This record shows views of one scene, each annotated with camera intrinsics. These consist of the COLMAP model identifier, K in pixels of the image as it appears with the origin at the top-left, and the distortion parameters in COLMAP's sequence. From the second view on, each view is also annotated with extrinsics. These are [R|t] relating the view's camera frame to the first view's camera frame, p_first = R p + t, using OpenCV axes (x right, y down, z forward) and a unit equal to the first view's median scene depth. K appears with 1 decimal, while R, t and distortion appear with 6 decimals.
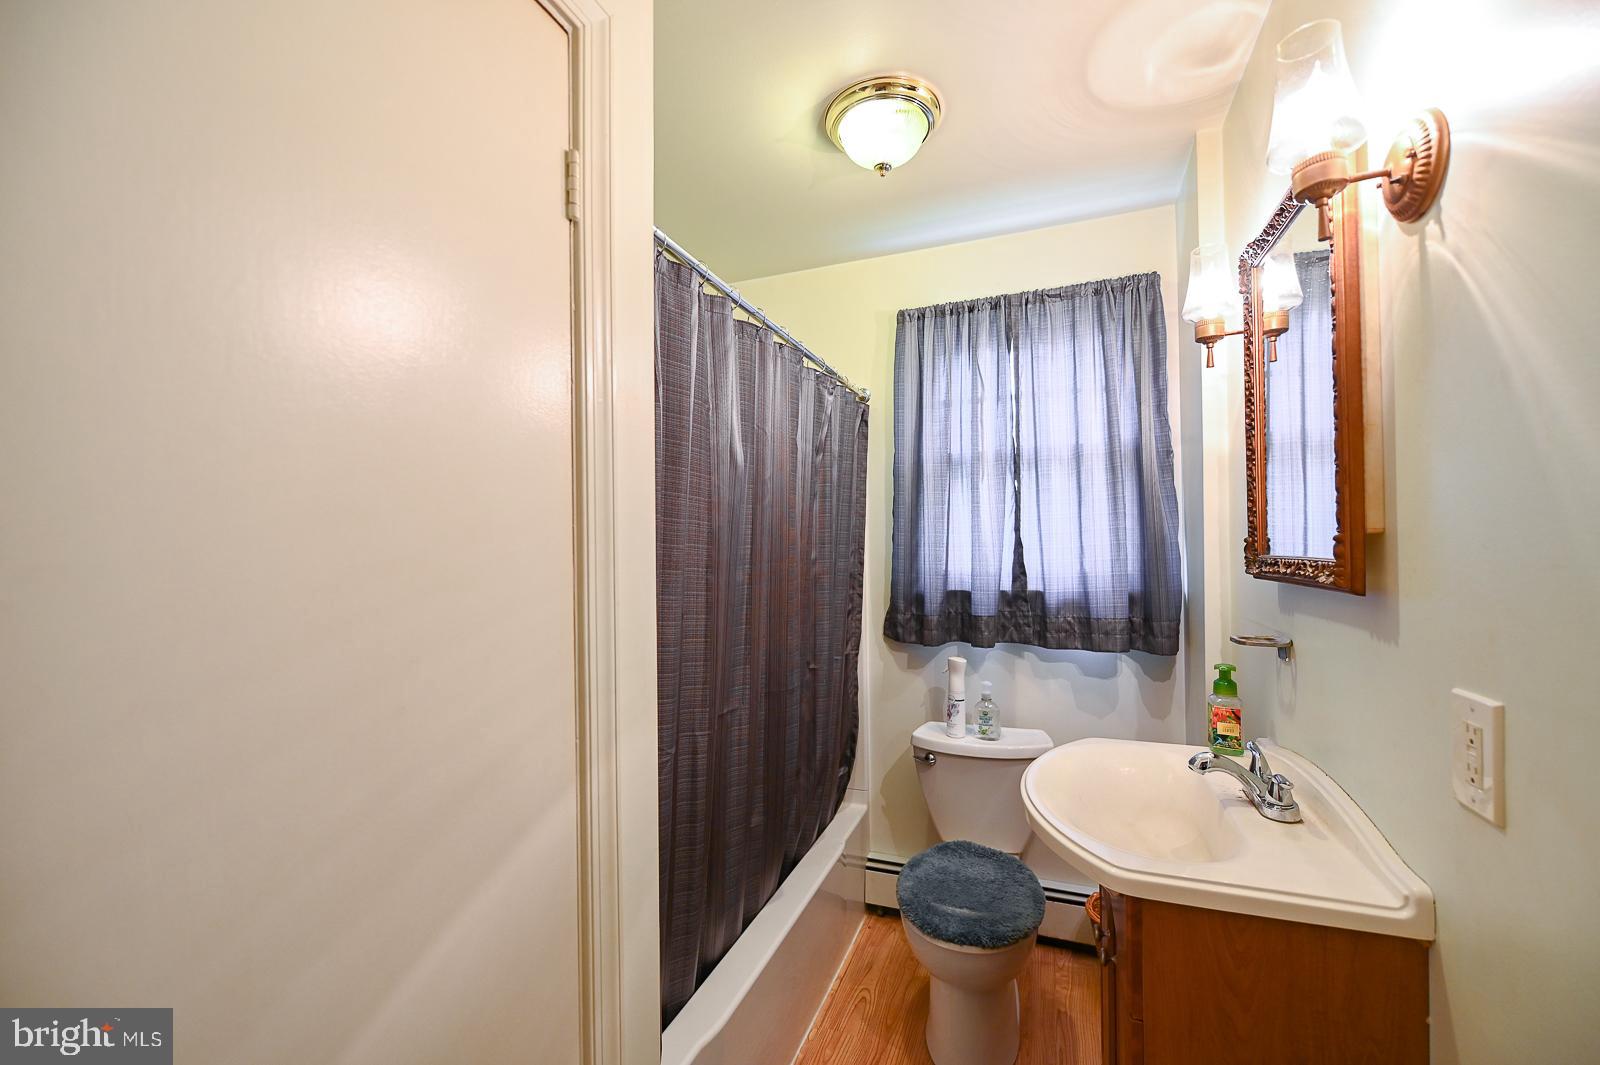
lens RADIAL K [[634.7, 0, 808.2], [0, 634.7, 542.4], [0, 0, 1]] dist [-0.006289, -0.000848]
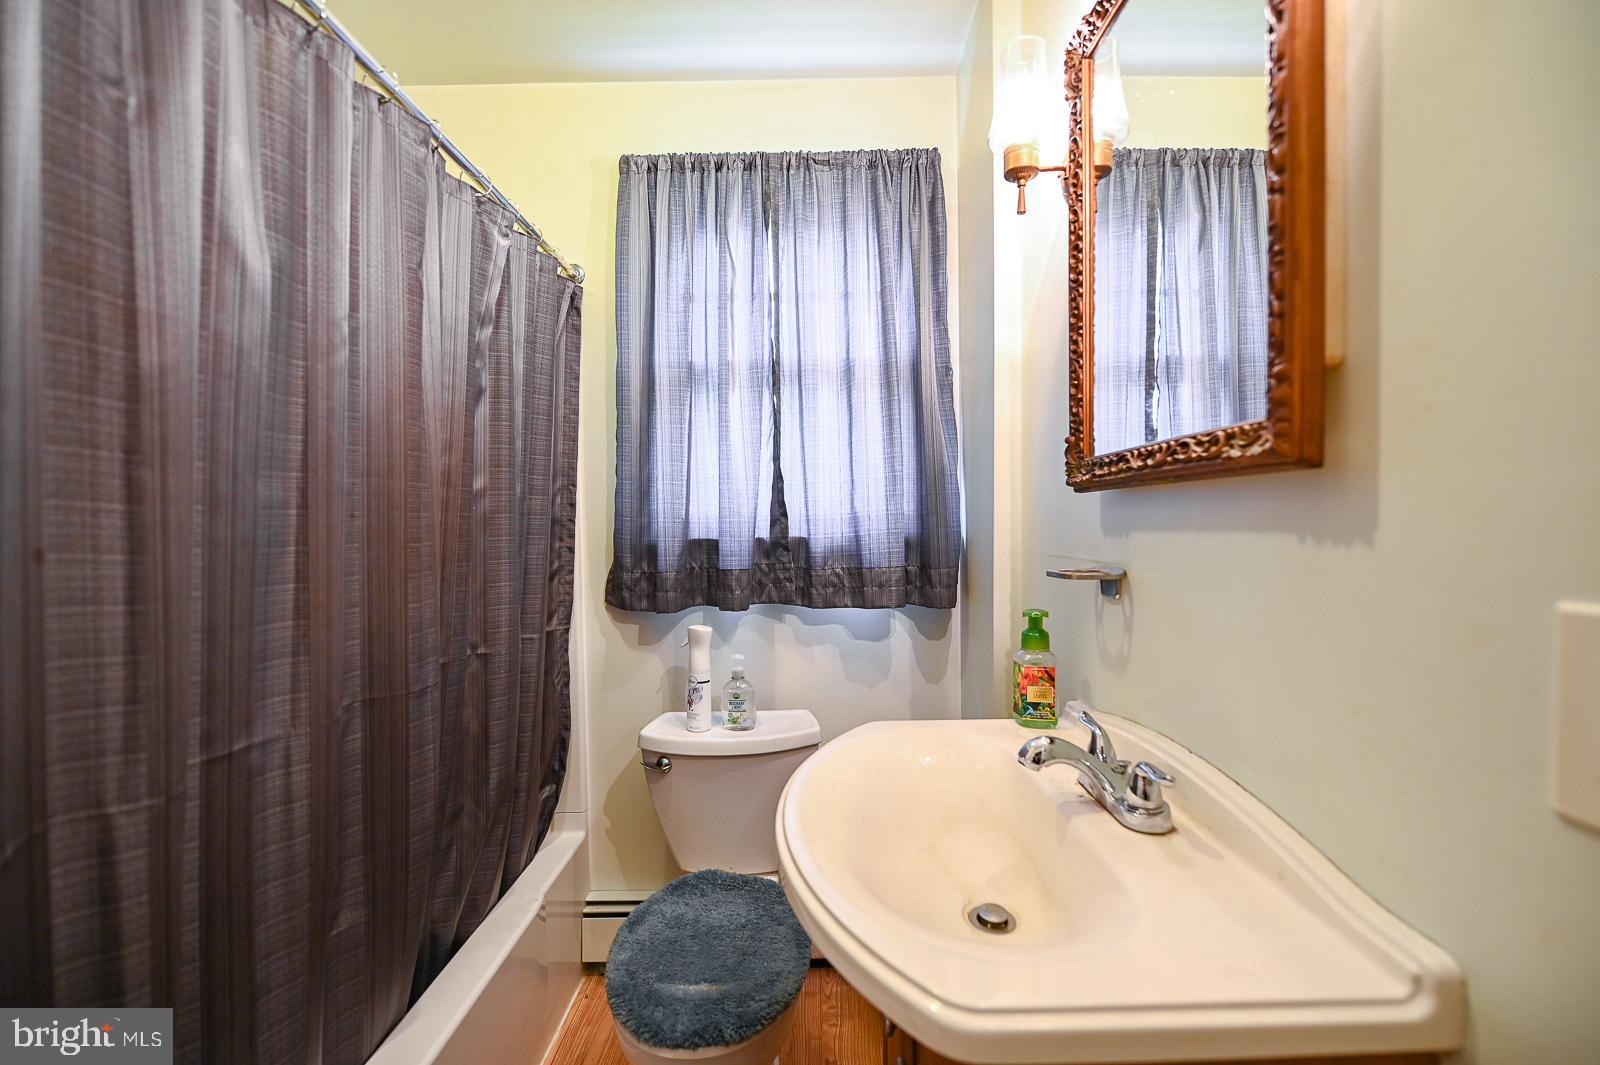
lens RADIAL K [[634.7, 0, 808.2], [0, 634.7, 542.4], [0, 0, 1]] dist [-0.006289, -0.000848]
pose [[0.935637, -0.010130, 0.352819, 0.091881], [-0.001873, 0.999431, 0.033664, 0.058265], [-0.352960, -0.032158, 0.935086, 0.259285]]
